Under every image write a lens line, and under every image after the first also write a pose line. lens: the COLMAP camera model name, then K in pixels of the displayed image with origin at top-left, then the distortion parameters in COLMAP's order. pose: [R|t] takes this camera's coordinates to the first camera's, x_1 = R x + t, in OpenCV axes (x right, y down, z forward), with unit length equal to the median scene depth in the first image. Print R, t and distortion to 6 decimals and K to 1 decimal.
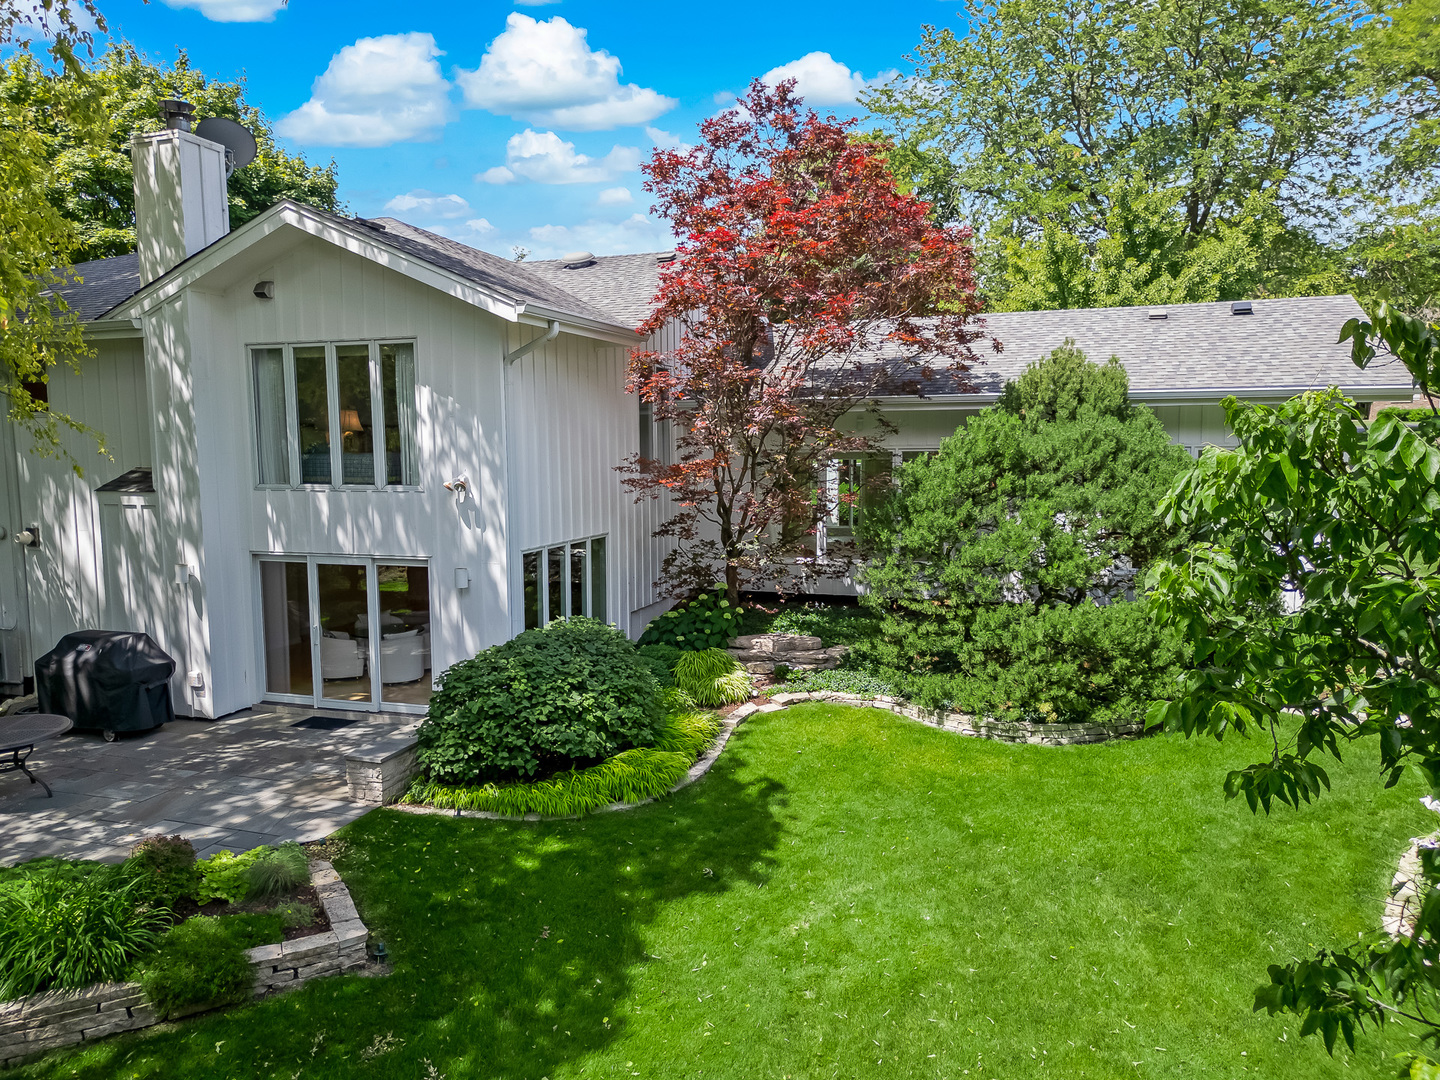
lens RADIAL K [[1029.3, 0, 715.9], [0, 1029.3, 543.1], [0, 0, 1]] dist [0.100977, -0.071706]
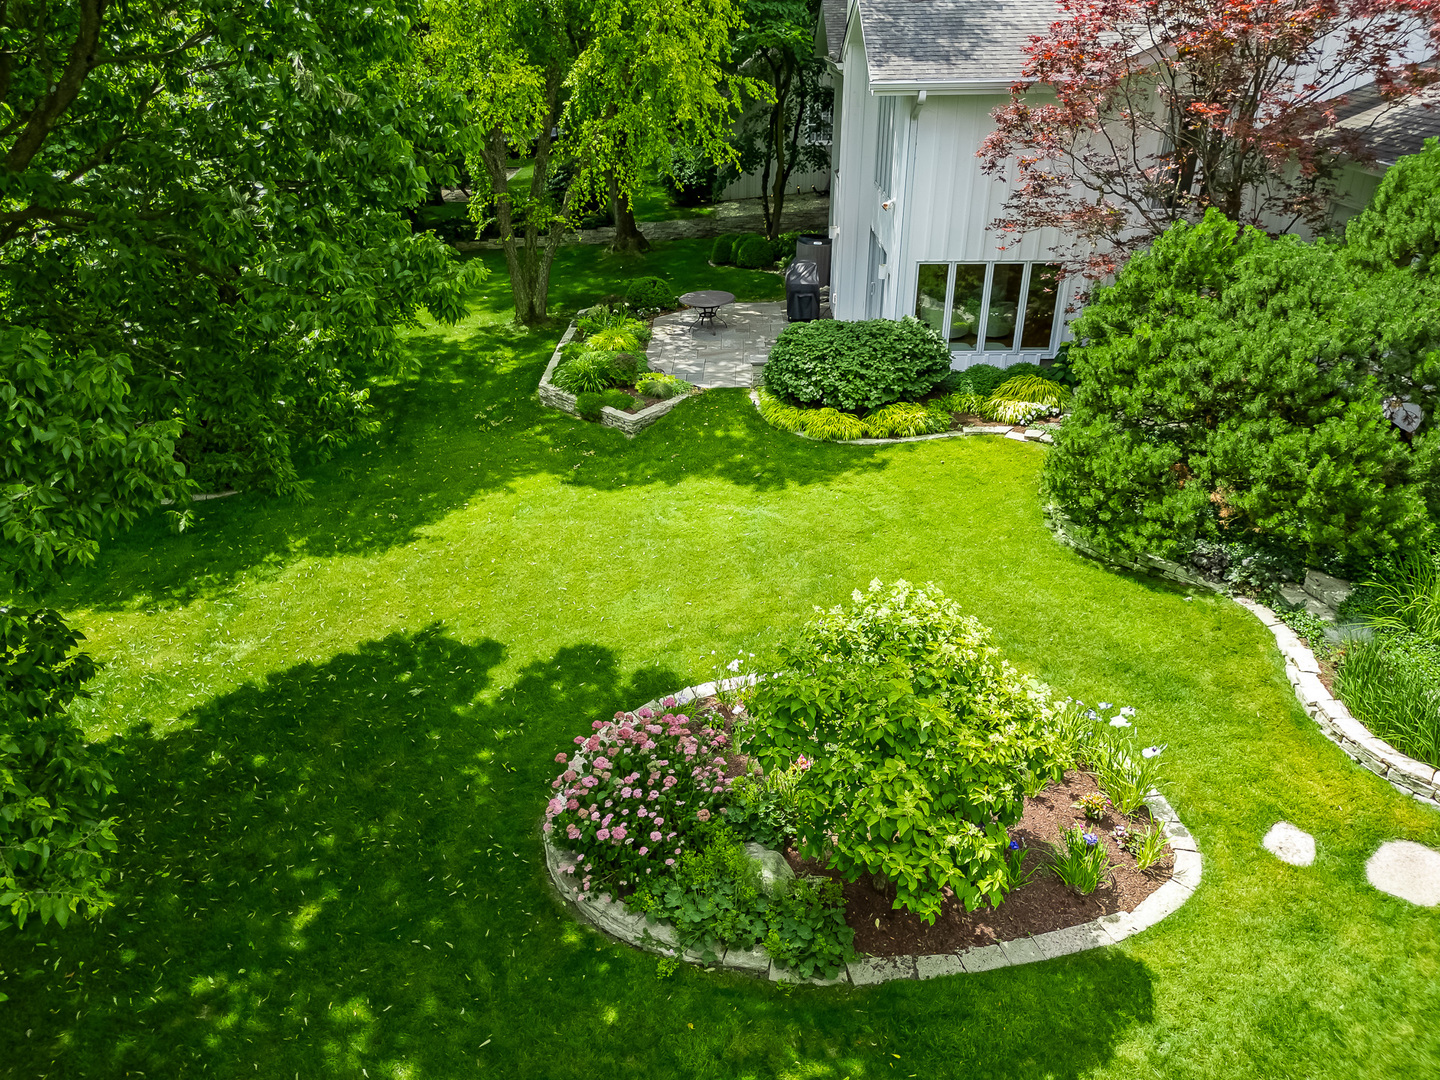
lens RADIAL K [[1029.3, 0, 715.9], [0, 1029.3, 543.1], [0, 0, 1]] dist [0.100977, -0.071706]
pose [[0.329474, 0.431031, -0.840035, 1.007439], [-0.108791, 0.901118, 0.419704, -0.198535], [0.937876, -0.046893, 0.343787, 0.249163]]
